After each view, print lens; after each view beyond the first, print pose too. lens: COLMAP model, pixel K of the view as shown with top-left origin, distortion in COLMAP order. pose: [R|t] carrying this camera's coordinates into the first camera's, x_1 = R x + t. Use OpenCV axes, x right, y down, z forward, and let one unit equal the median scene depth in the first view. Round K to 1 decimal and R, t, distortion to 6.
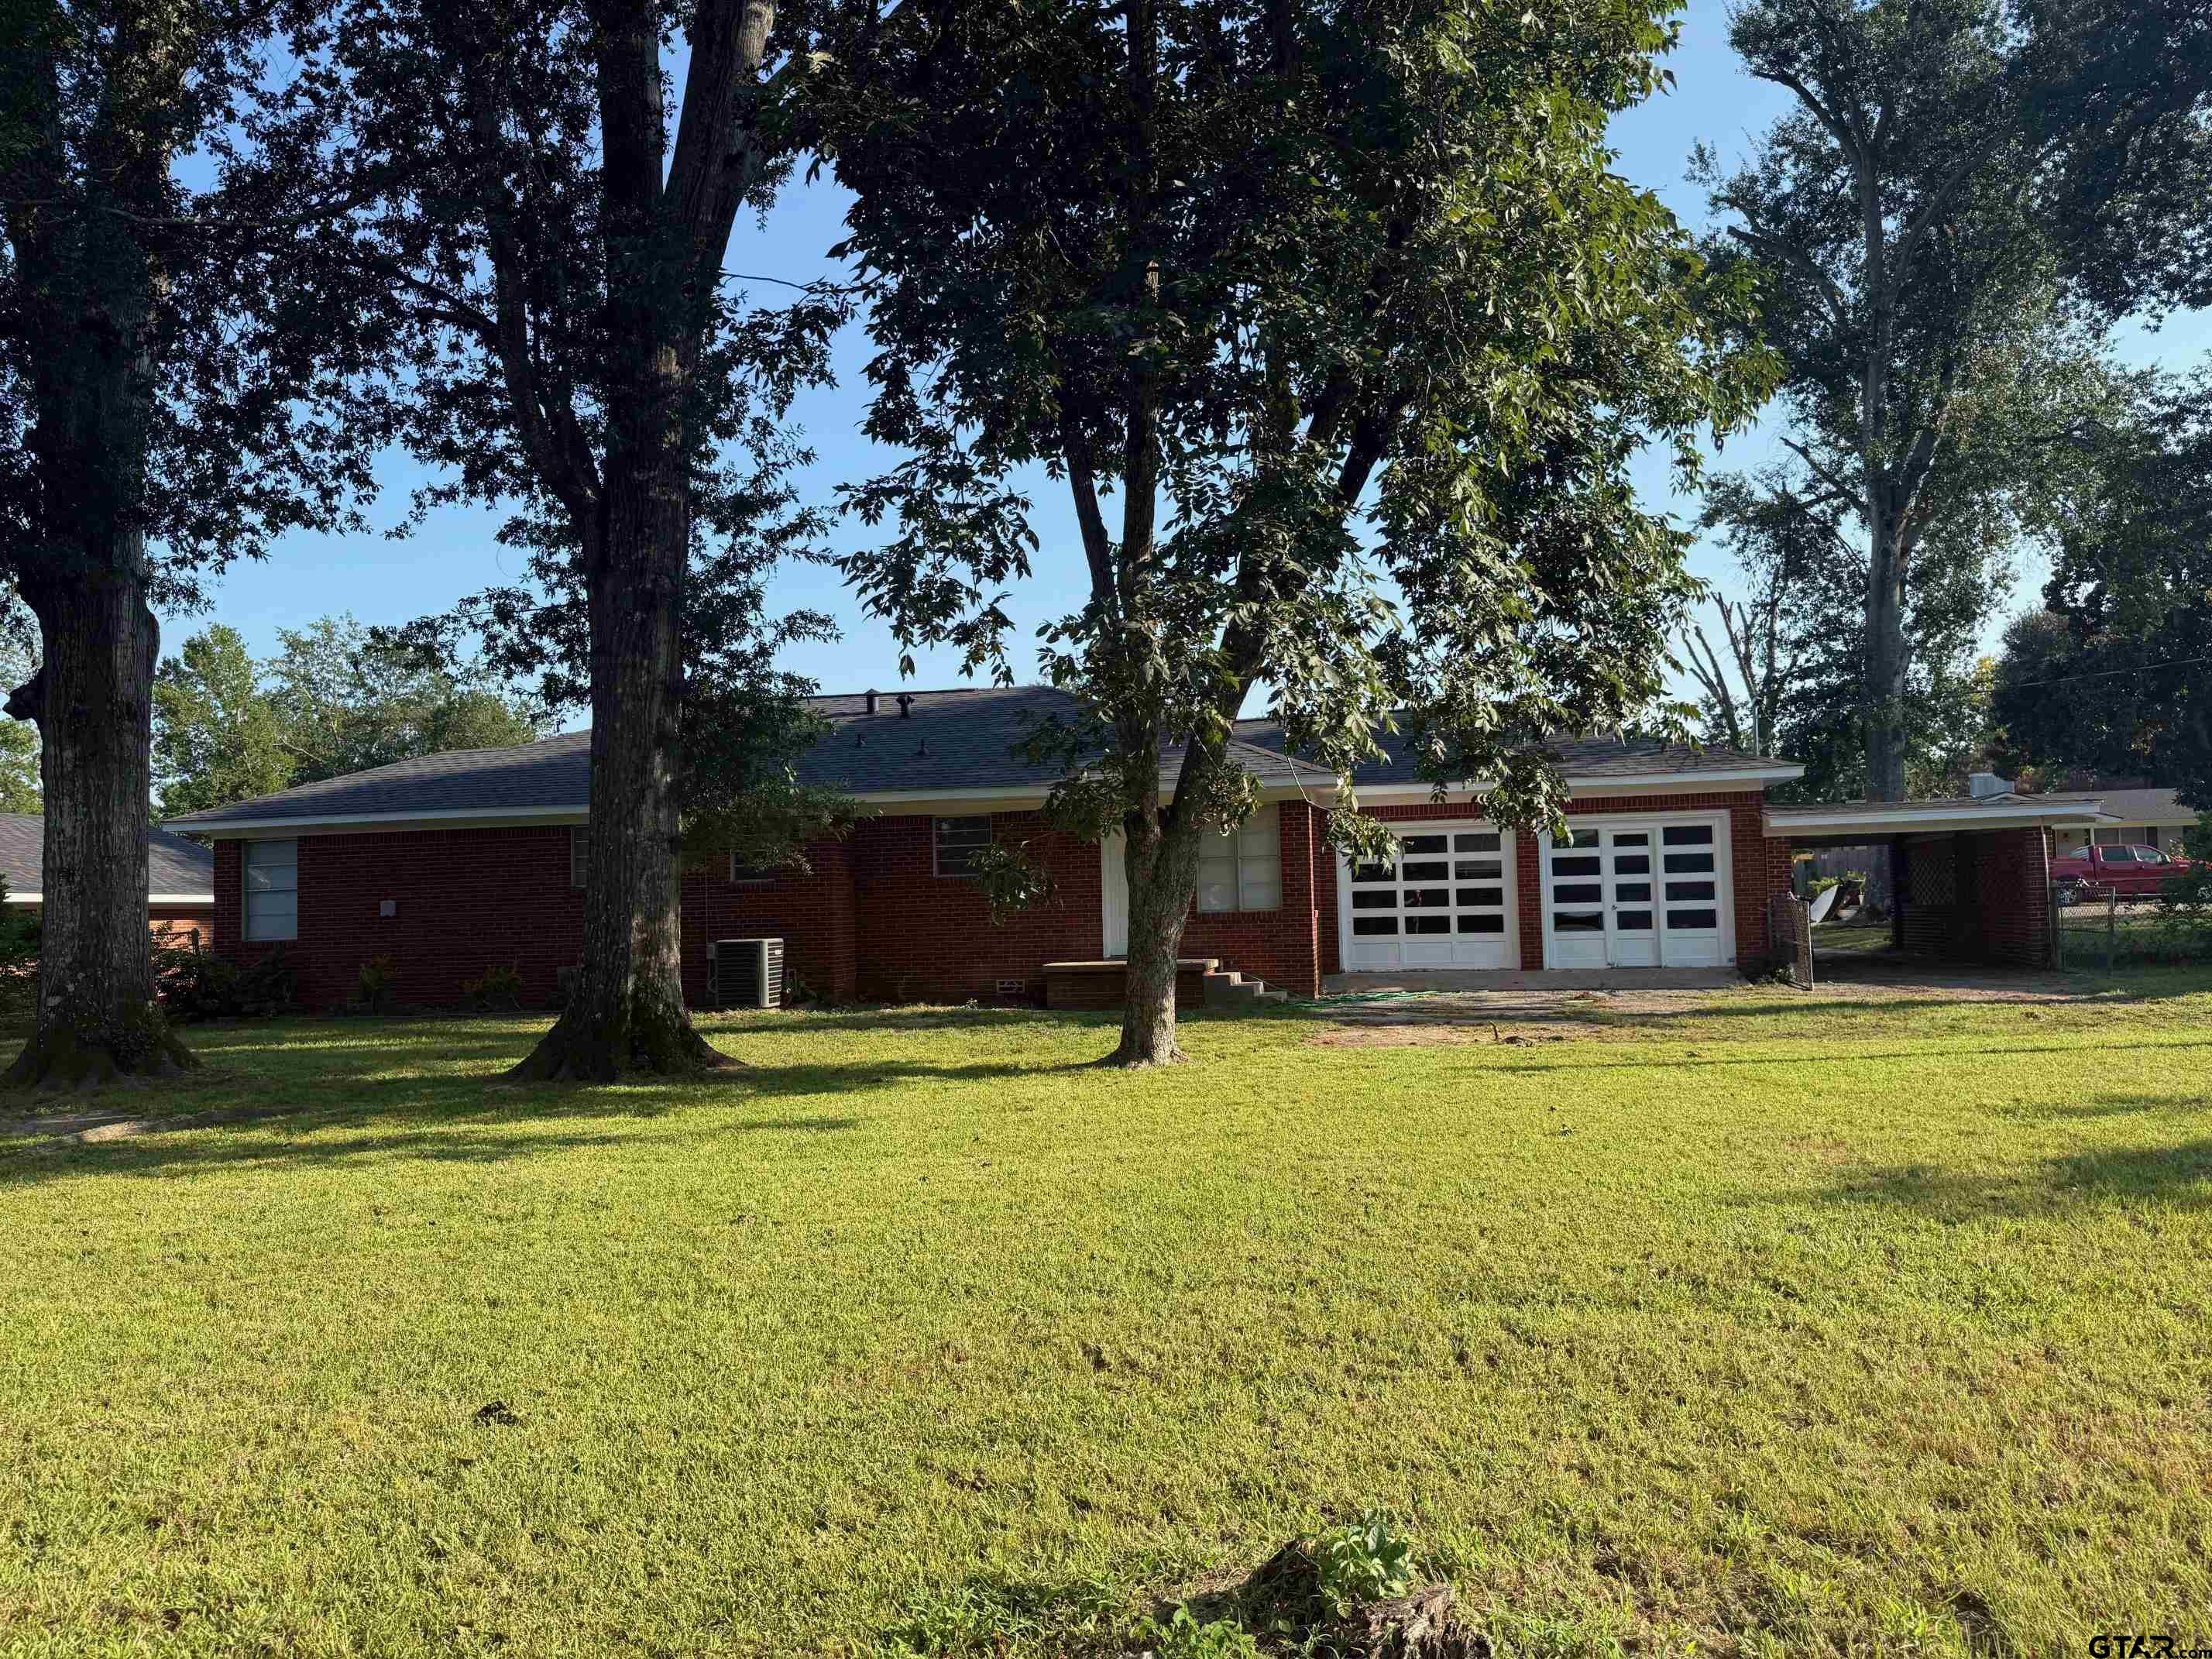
lens RADIAL K [[1556.6, 0, 1090.9], [0, 1556.6, 848.2], [0, 0, 1]] dist [0.058149, -0.070998]
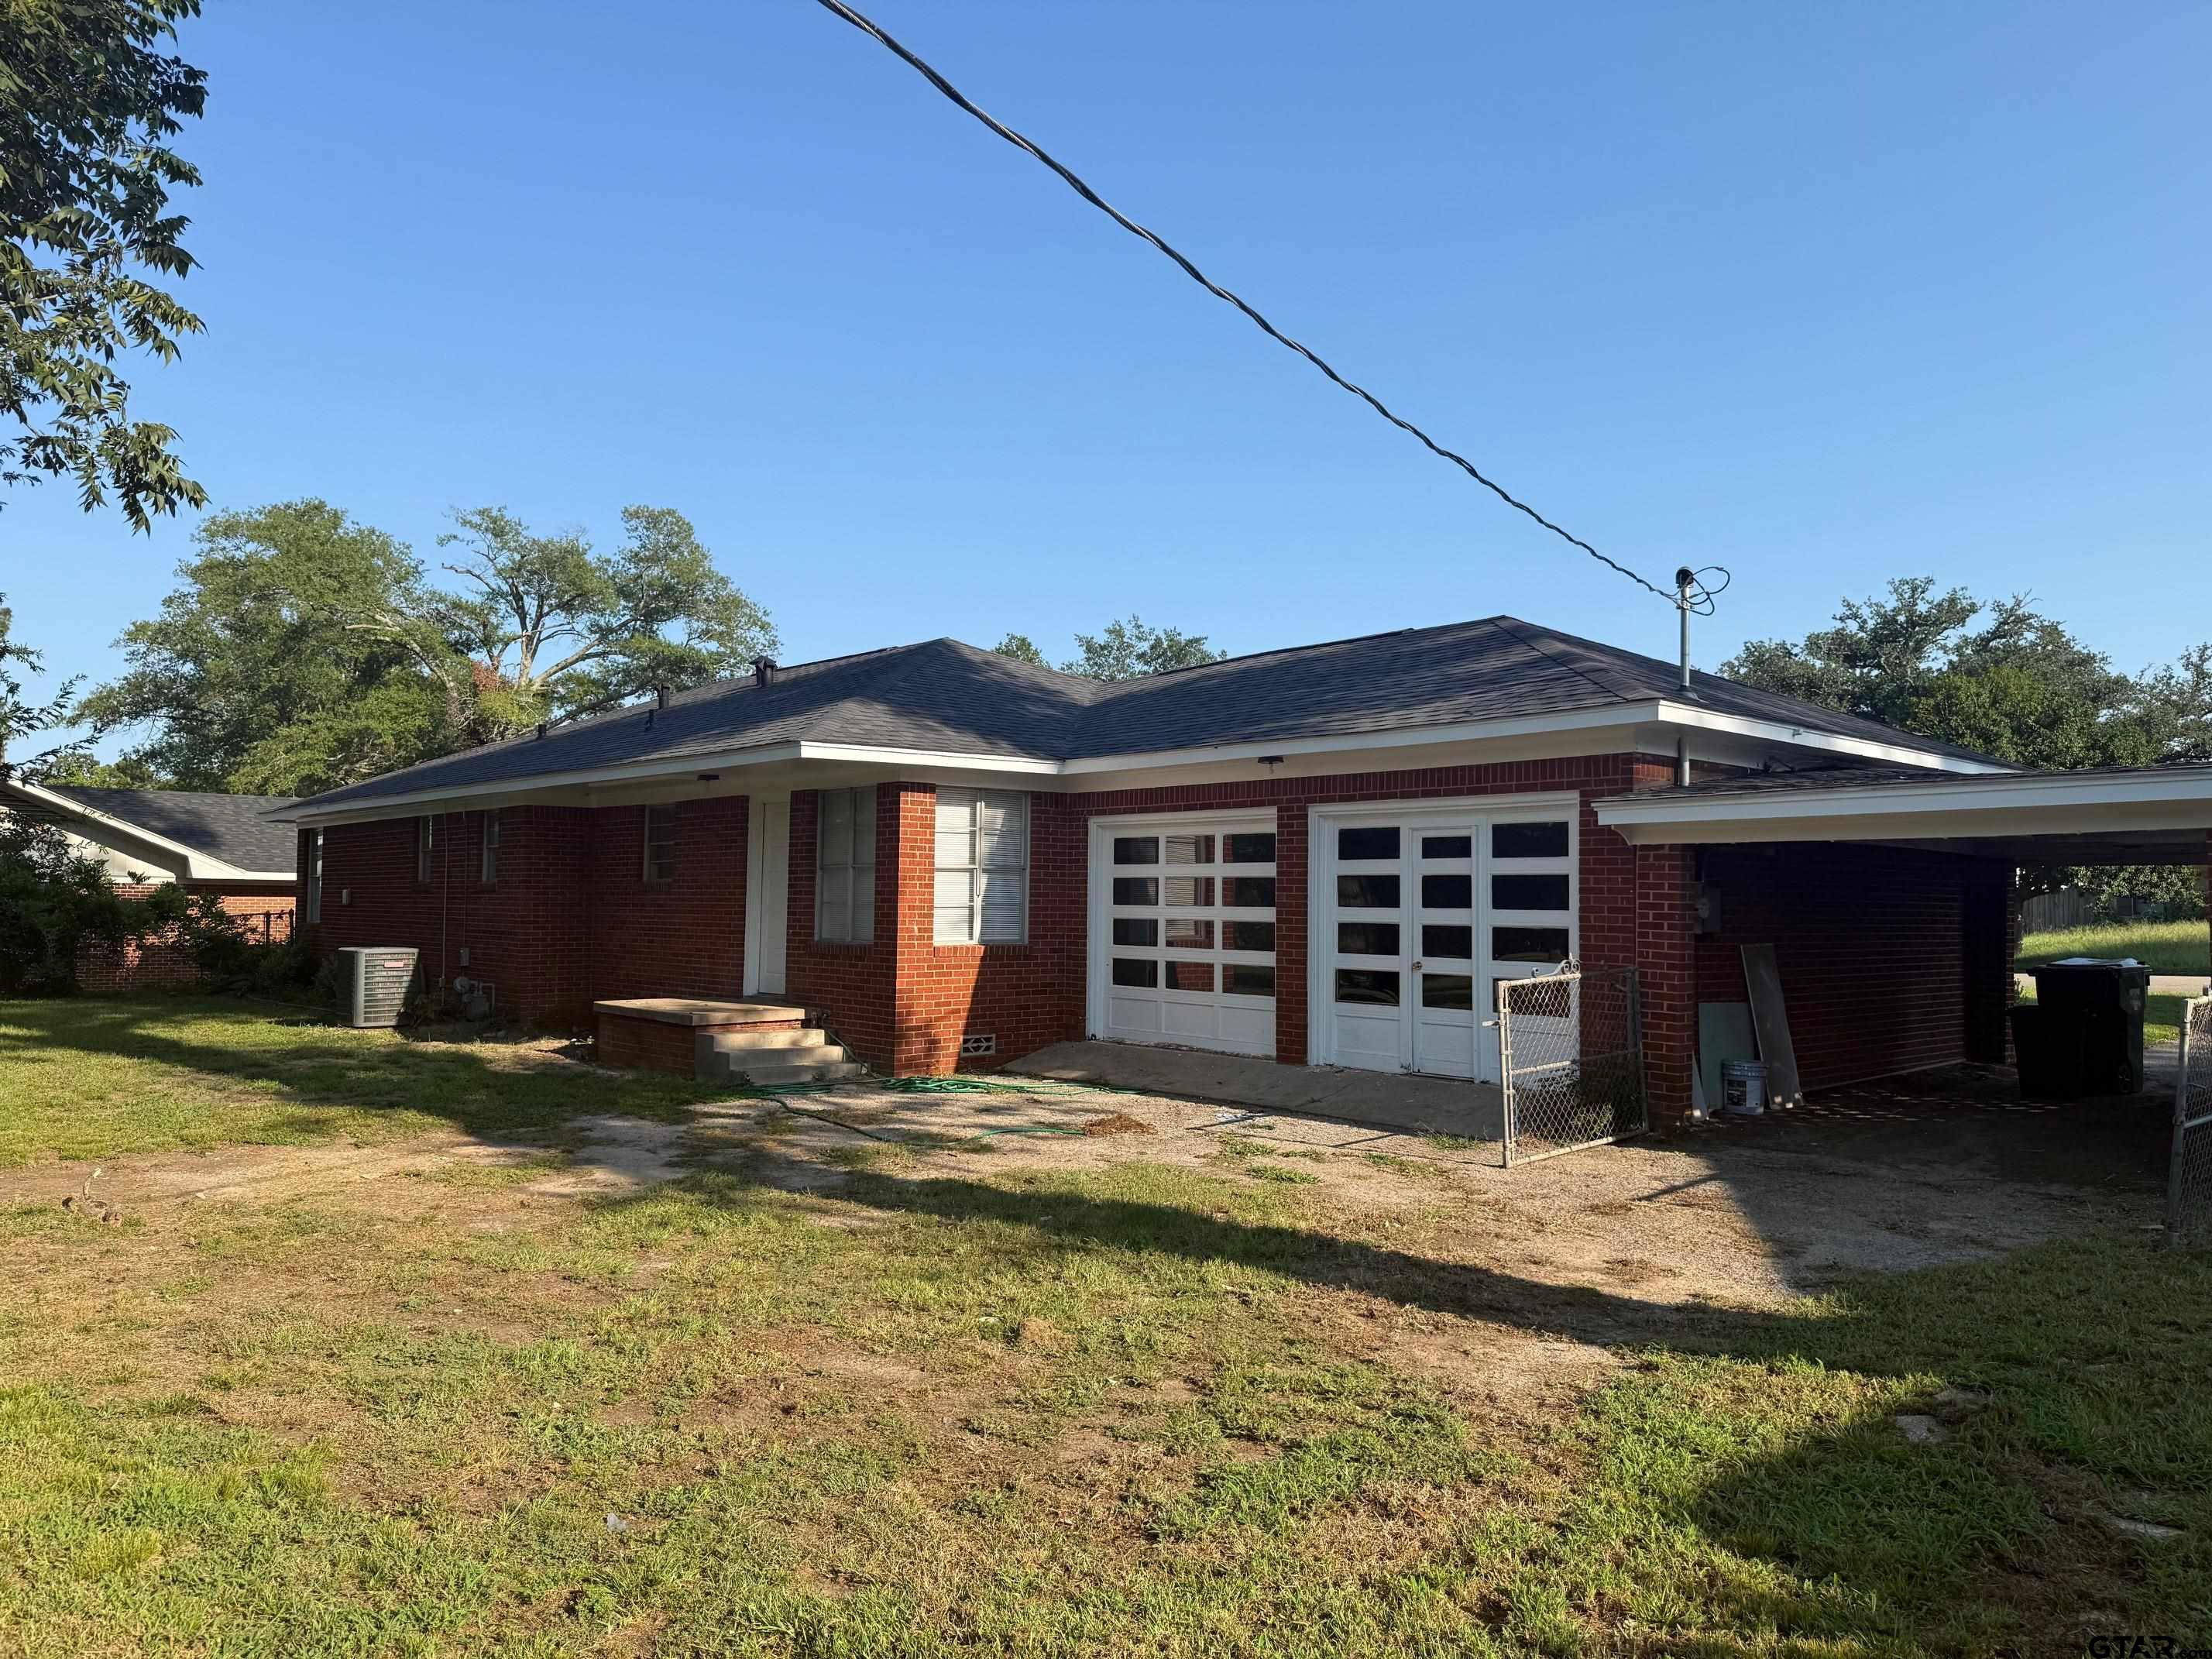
lens RADIAL K [[1556.6, 0, 1090.9], [0, 1556.6, 848.2], [0, 0, 1]] dist [0.058149, -0.070998]
pose [[0.822495, 0.014306, -0.568593, 0.555377], [-0.009342, 0.999889, 0.011643, -0.010113], [0.568696, -0.004265, 0.822537, 0.469590]]
